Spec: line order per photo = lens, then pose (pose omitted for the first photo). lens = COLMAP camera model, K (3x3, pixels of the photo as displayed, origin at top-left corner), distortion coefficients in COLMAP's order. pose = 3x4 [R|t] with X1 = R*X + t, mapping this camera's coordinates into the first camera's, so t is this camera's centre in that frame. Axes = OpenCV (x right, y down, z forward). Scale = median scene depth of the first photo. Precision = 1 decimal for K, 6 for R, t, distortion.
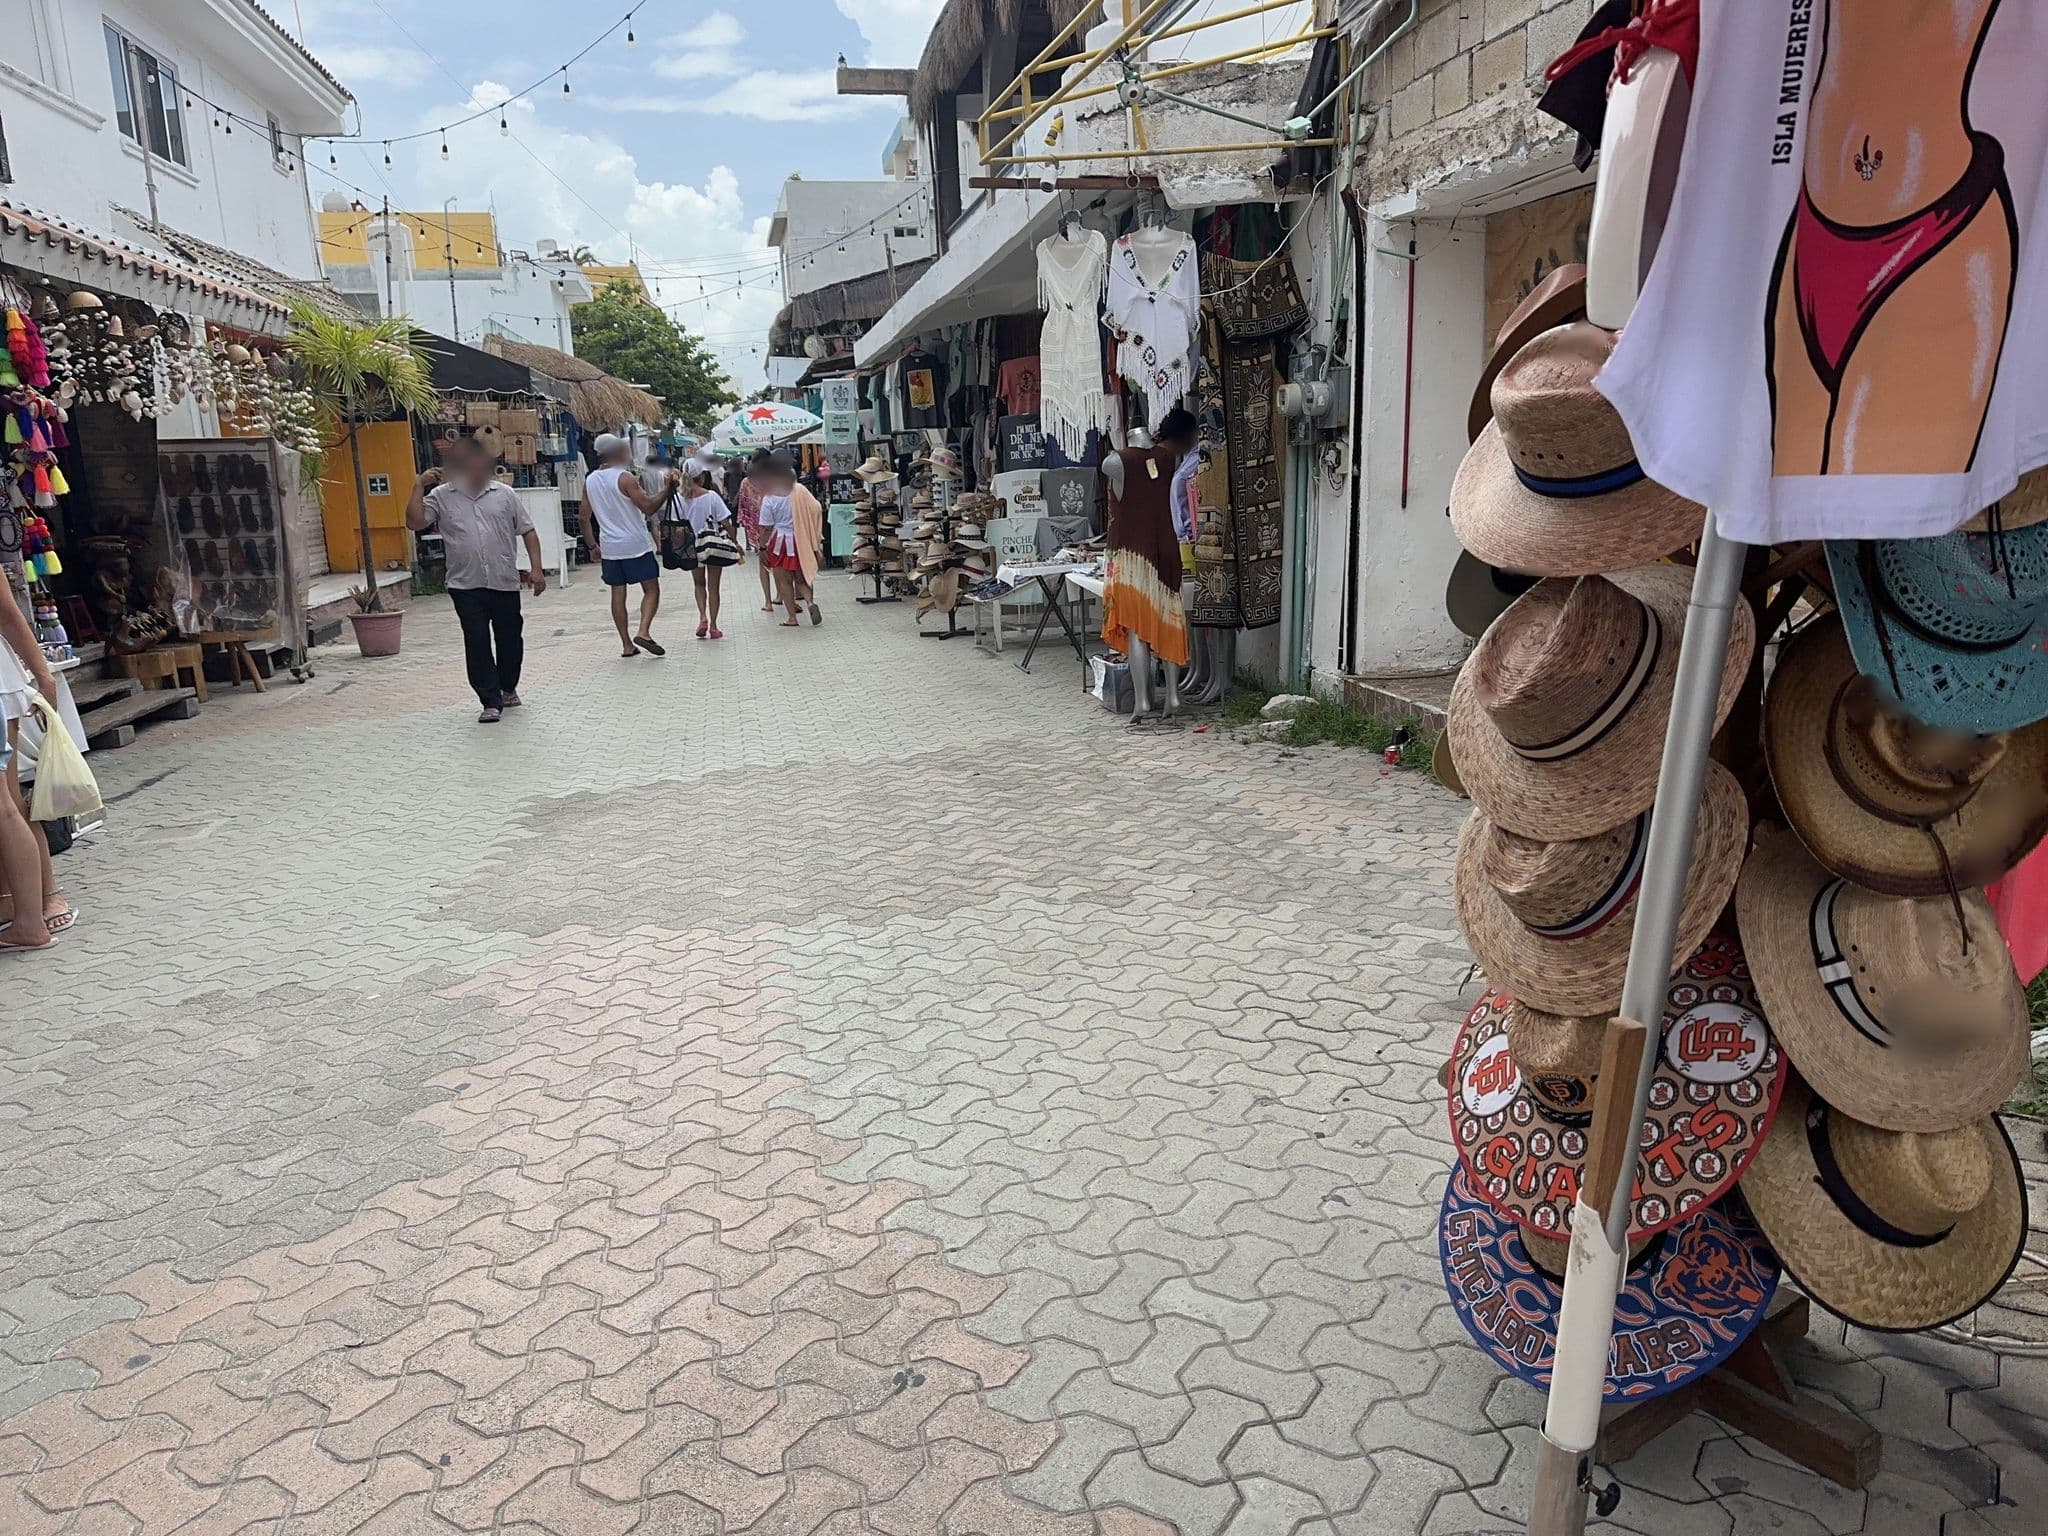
lens RADIAL K [[1389.4, 0, 1024.0], [0, 1389.4, 768.0], [0, 0, 1]] dist [-0.000165, -0.093689]
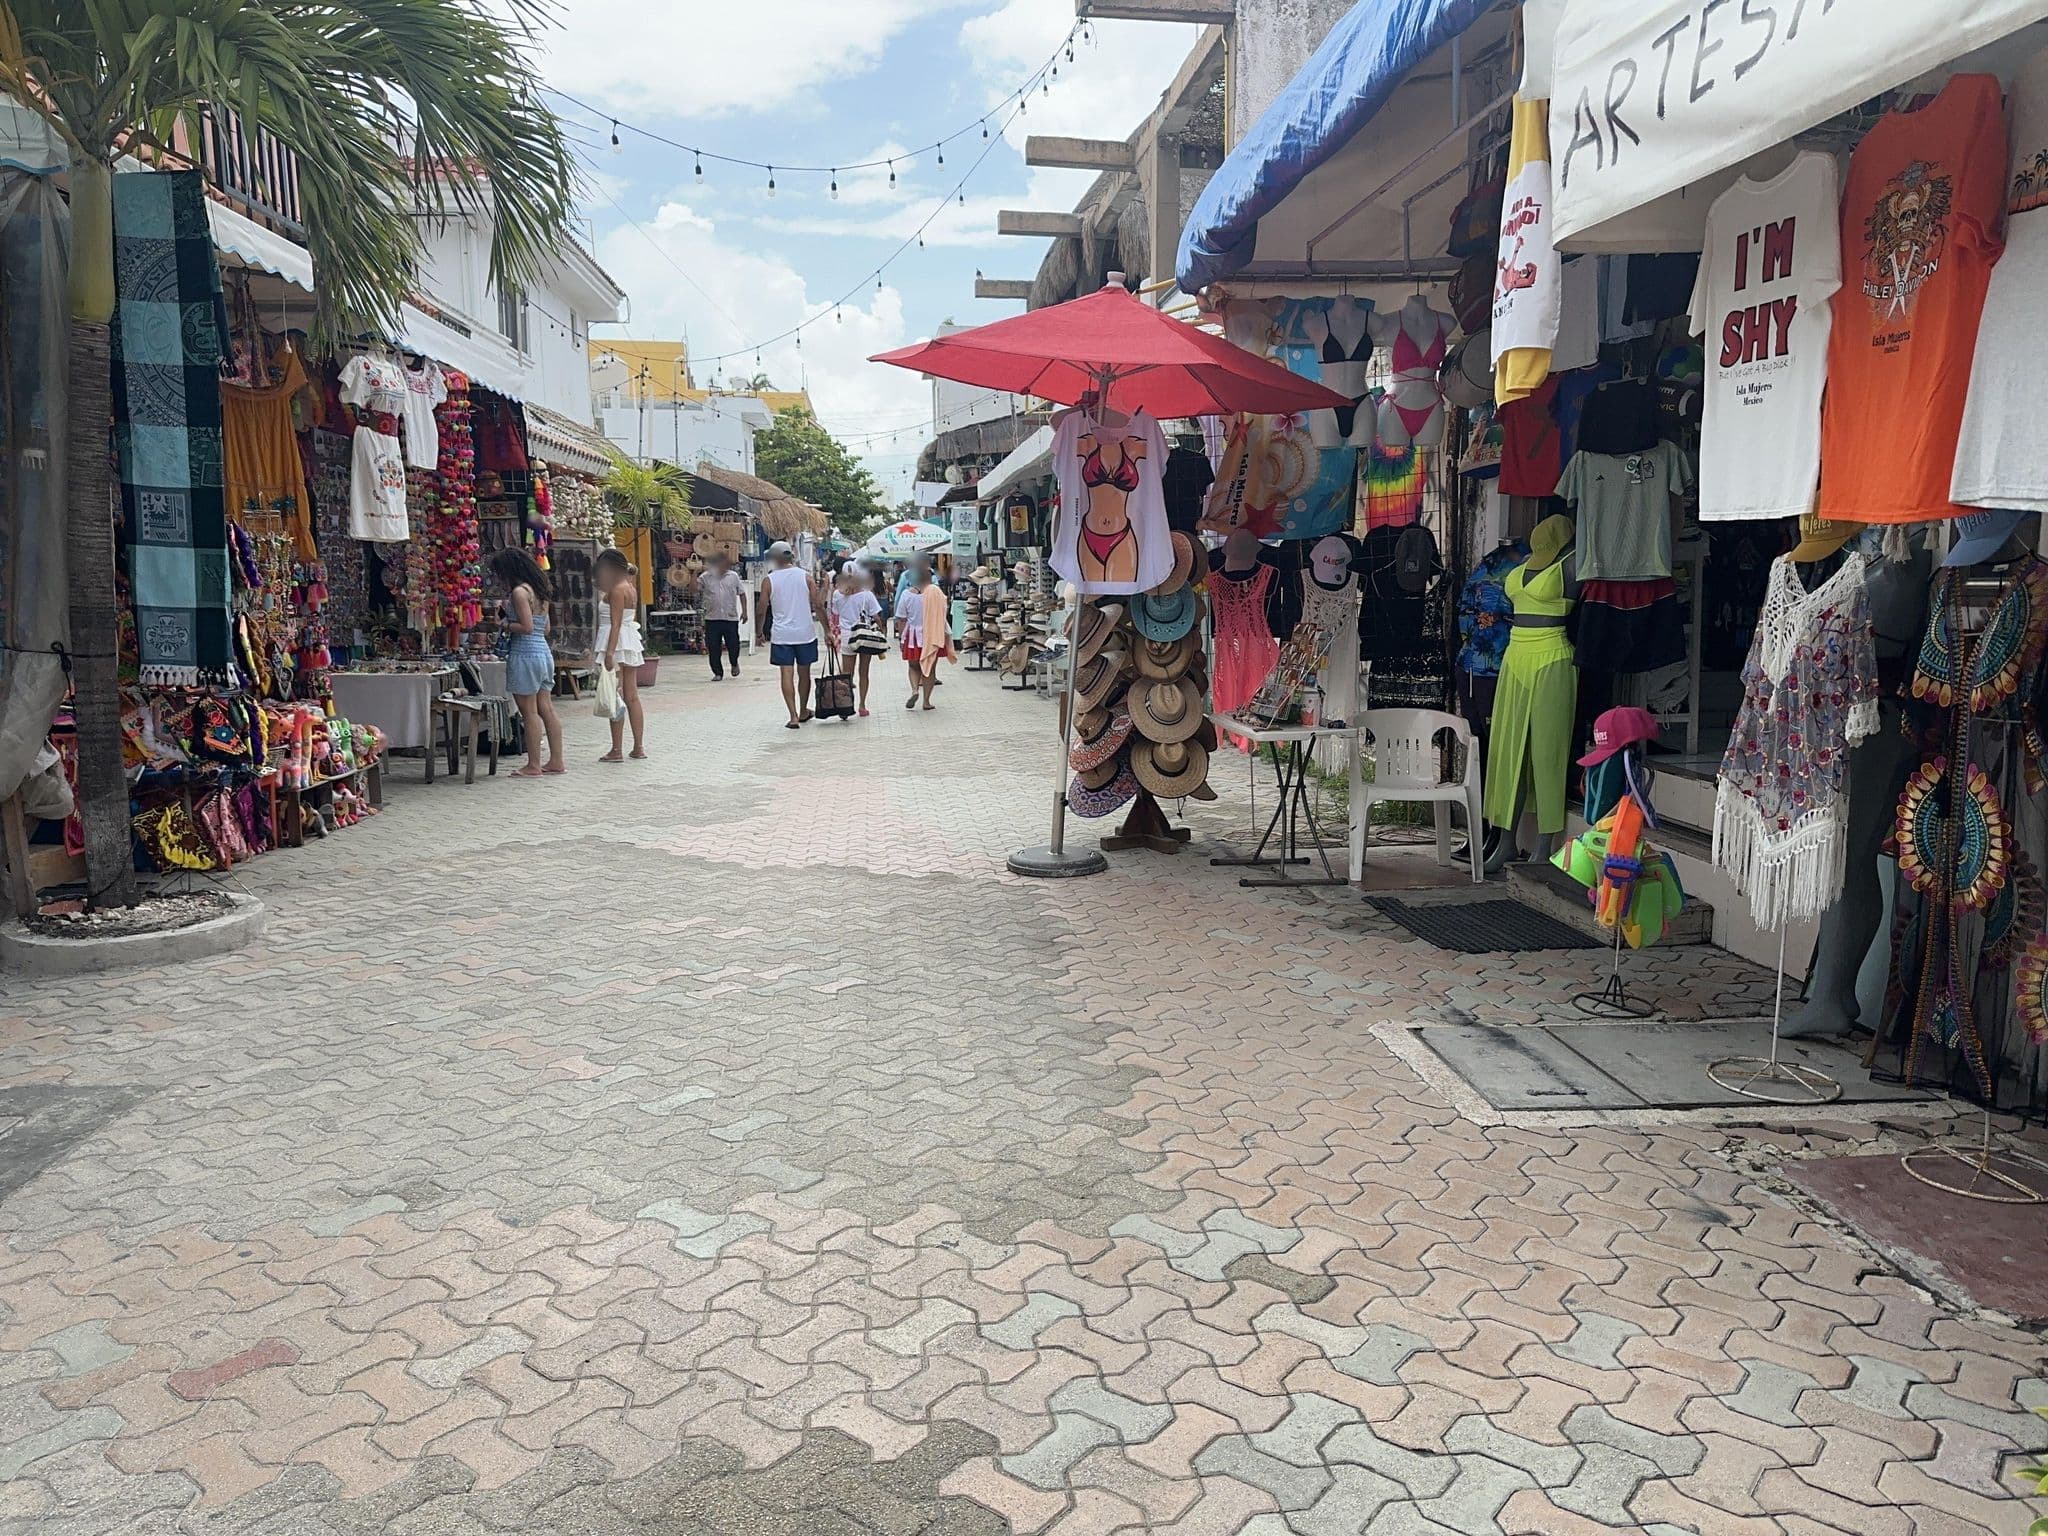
lens RADIAL K [[1389.4, 0, 1024.0], [0, 1389.4, 768.0], [0, 0, 1]] dist [-0.000165, -0.093689]
pose [[0.994516, 0.045822, -0.094014, 0.049502], [-0.052952, 0.995792, -0.074798, 0.053554], [0.090191, 0.079366, 0.992757, -0.244807]]
